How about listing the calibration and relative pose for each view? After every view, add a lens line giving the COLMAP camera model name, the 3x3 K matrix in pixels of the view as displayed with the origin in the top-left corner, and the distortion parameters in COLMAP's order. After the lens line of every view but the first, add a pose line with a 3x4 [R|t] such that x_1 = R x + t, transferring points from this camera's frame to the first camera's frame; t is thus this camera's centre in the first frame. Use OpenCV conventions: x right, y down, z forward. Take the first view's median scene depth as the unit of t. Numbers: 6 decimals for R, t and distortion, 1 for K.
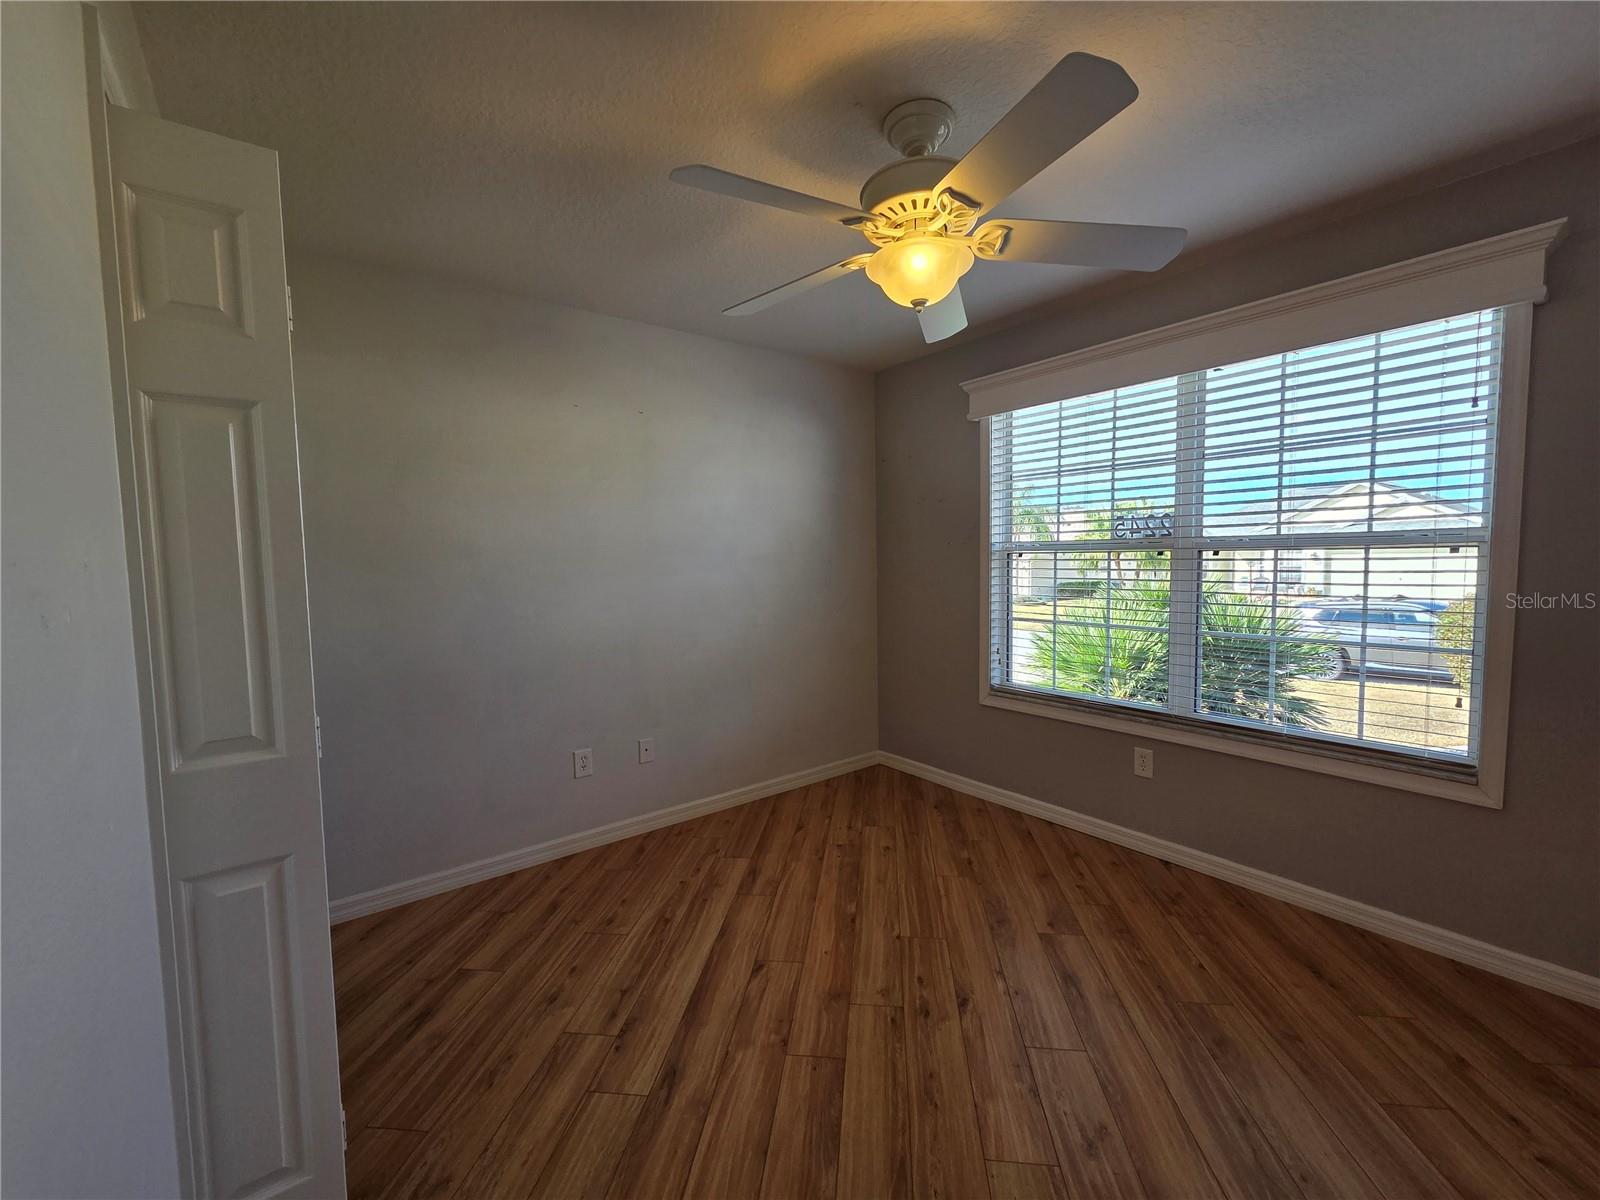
lens RADIAL K [[655.1, 0, 808.6], [0, 655.1, 596.4], [0, 0, 1]] dist [-0.000476, -0.000421]
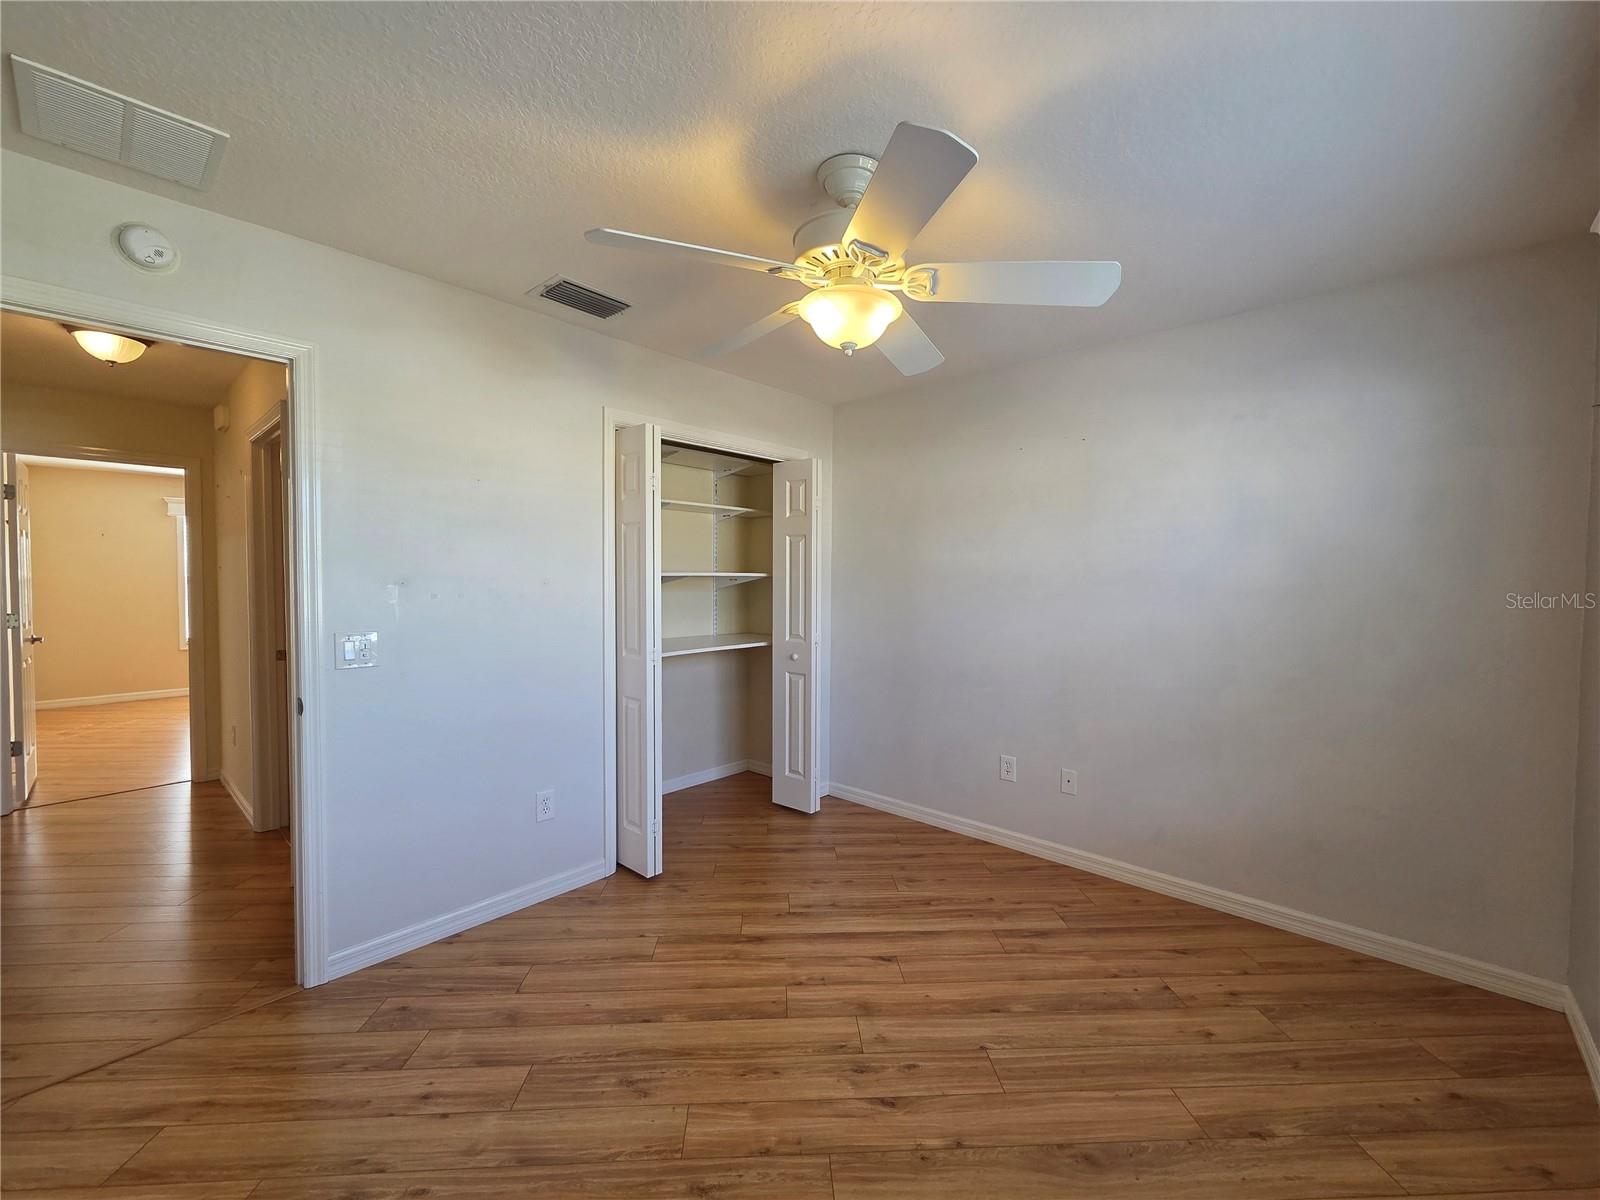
lens RADIAL K [[655.1, 0, 809.4], [0, 655.1, 600.6], [0, 0, 1]] dist [-0.000476, -0.000421]
pose [[0.169531, 0.056910, -0.983880, 0.833667], [-0.074870, 0.996190, 0.044722, -0.066957], [0.982677, 0.066081, 0.173146, 0.558234]]
